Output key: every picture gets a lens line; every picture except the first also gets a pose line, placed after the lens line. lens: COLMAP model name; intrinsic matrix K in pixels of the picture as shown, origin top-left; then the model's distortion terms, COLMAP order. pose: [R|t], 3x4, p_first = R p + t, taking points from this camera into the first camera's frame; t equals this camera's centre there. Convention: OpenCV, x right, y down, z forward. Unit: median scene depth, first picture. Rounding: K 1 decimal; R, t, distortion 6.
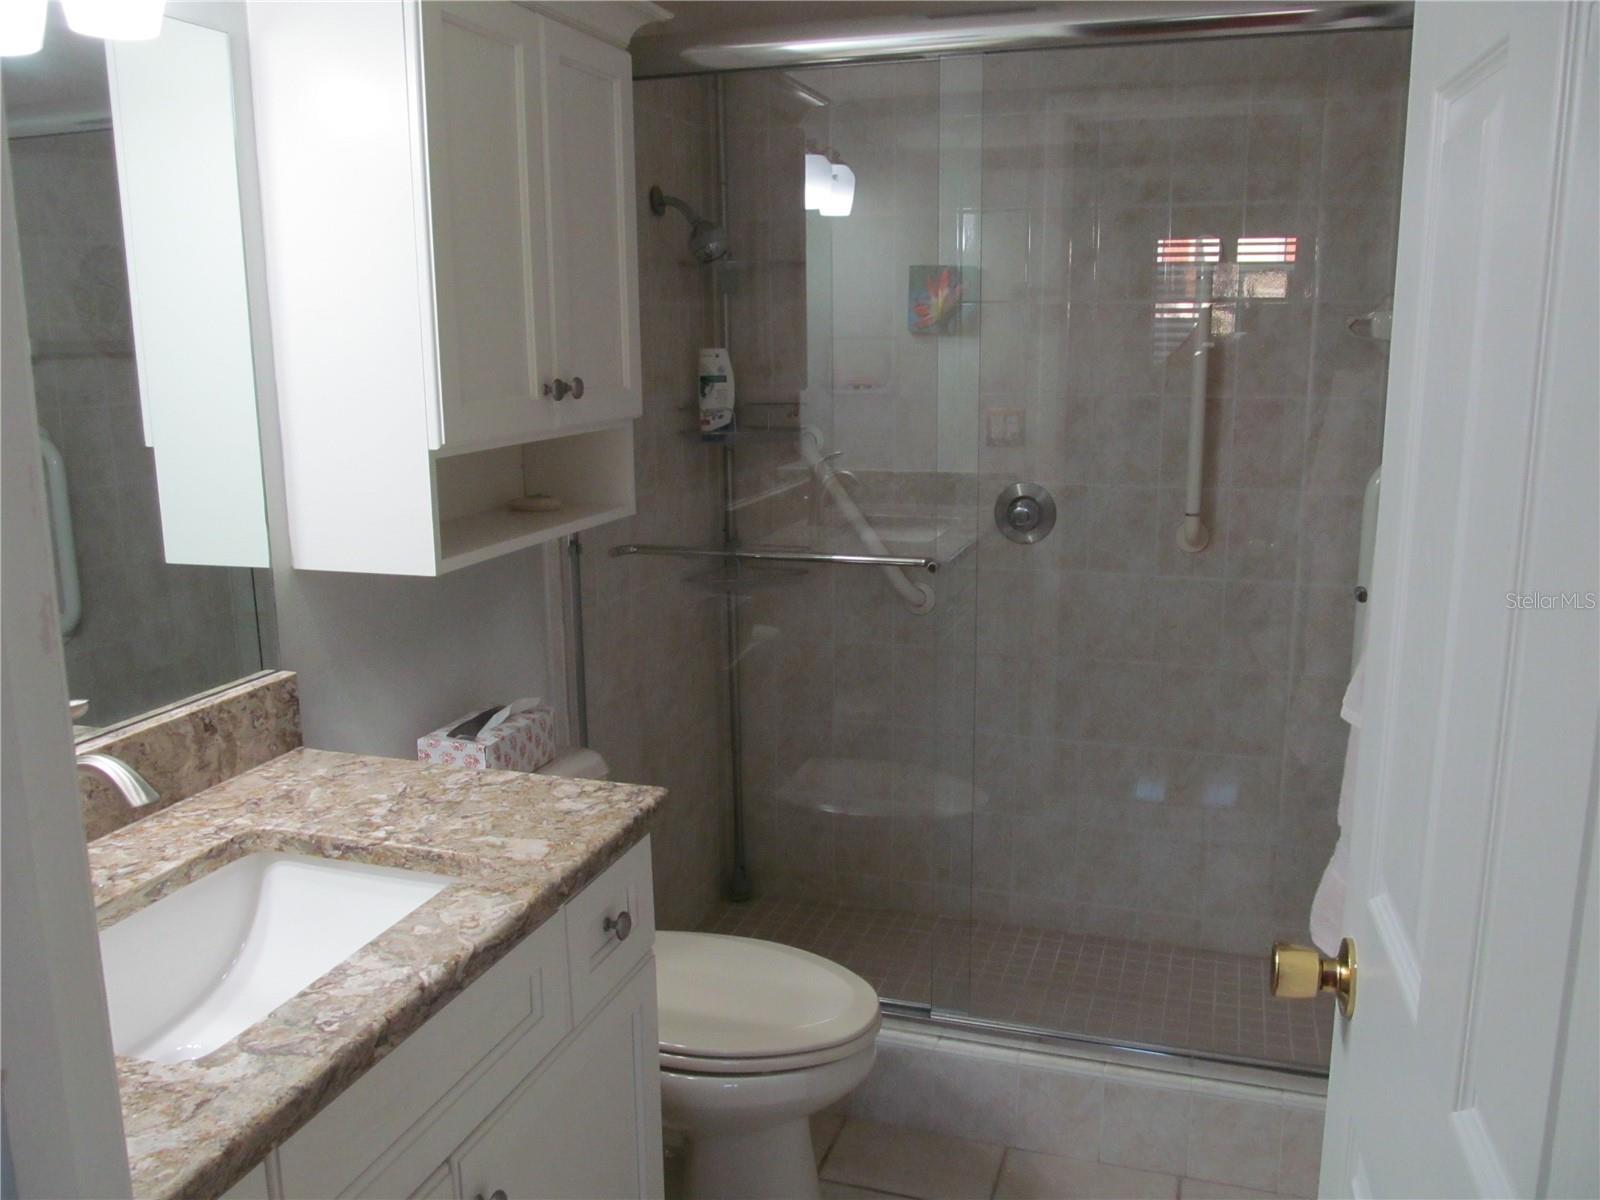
lens RADIAL K [[1316.6, 0, 795.4], [0, 1316.6, 592.4], [0, 0, 1]] dist [-0.073395, 0.037554]
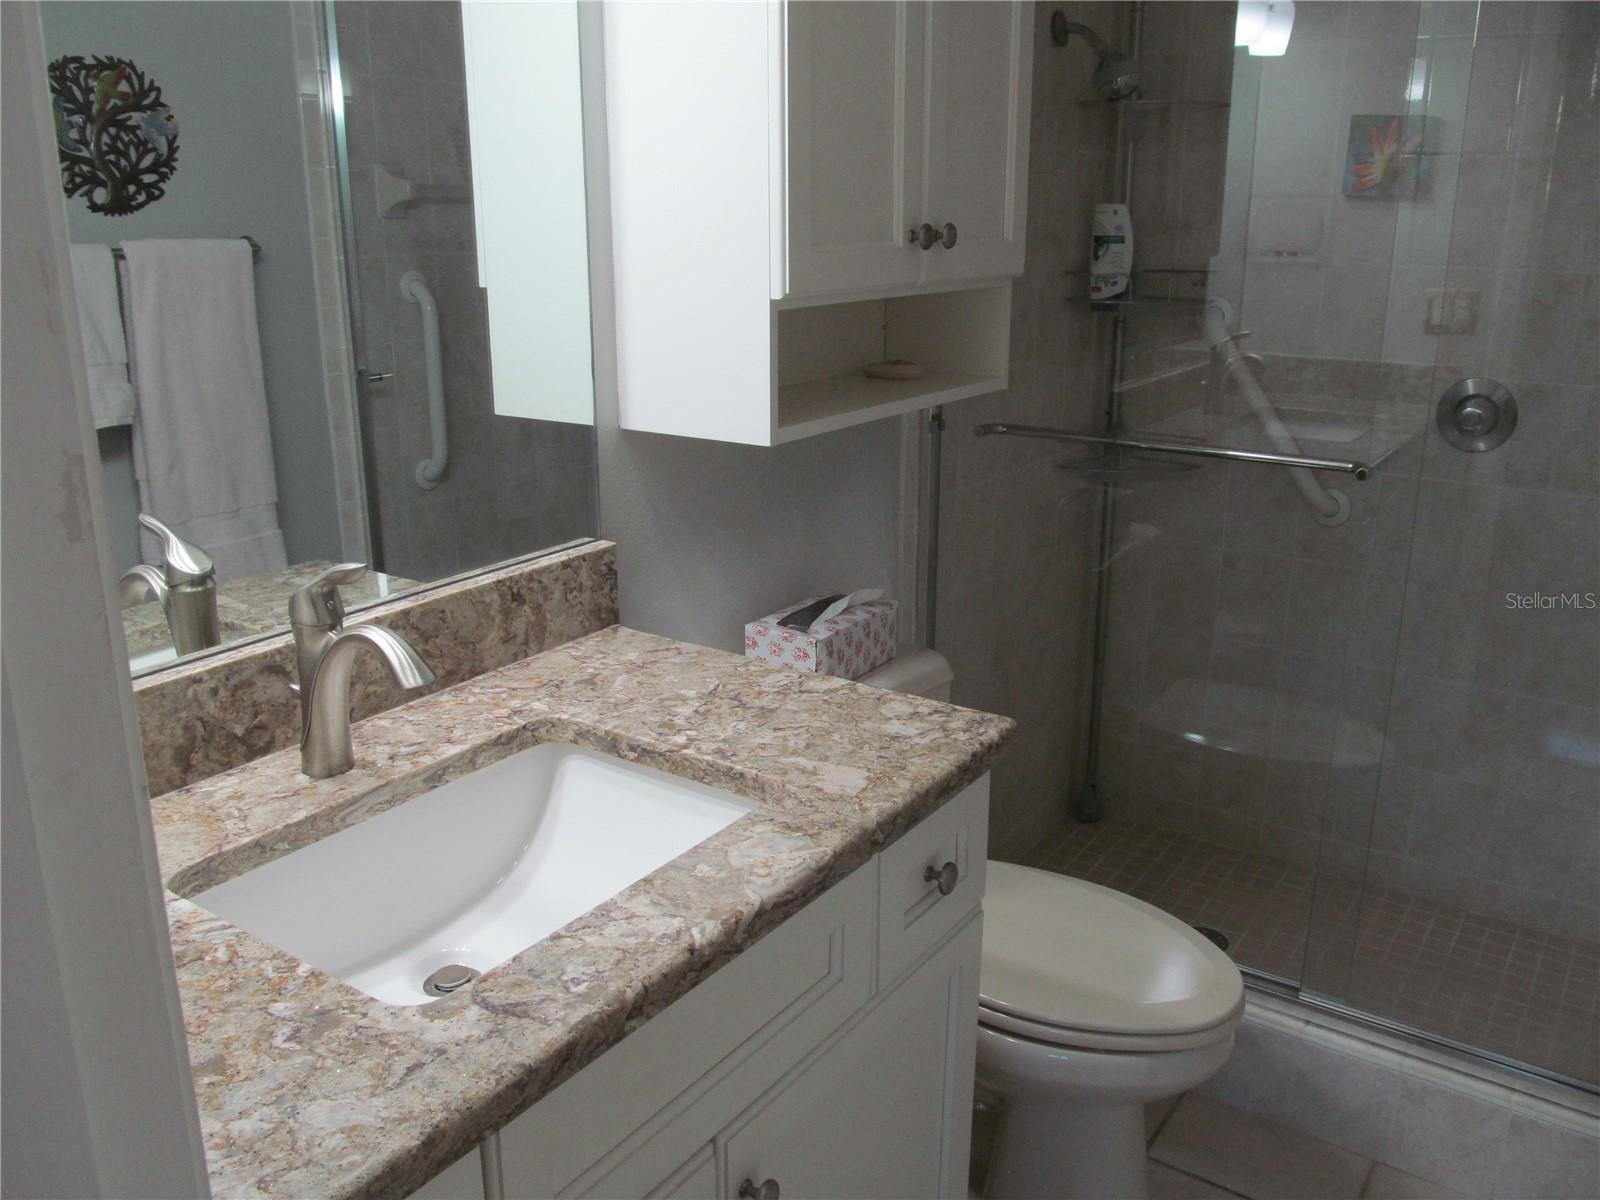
lens RADIAL K [[1316.6, 0, 795.4], [0, 1316.6, 592.4], [0, 0, 1]] dist [-0.073395, 0.037554]
pose [[0.959037, 0.091727, -0.268017, -0.014619], [-0.066555, 0.992601, 0.101559, -0.006138], [0.275350, -0.079560, 0.958046, 0.158230]]
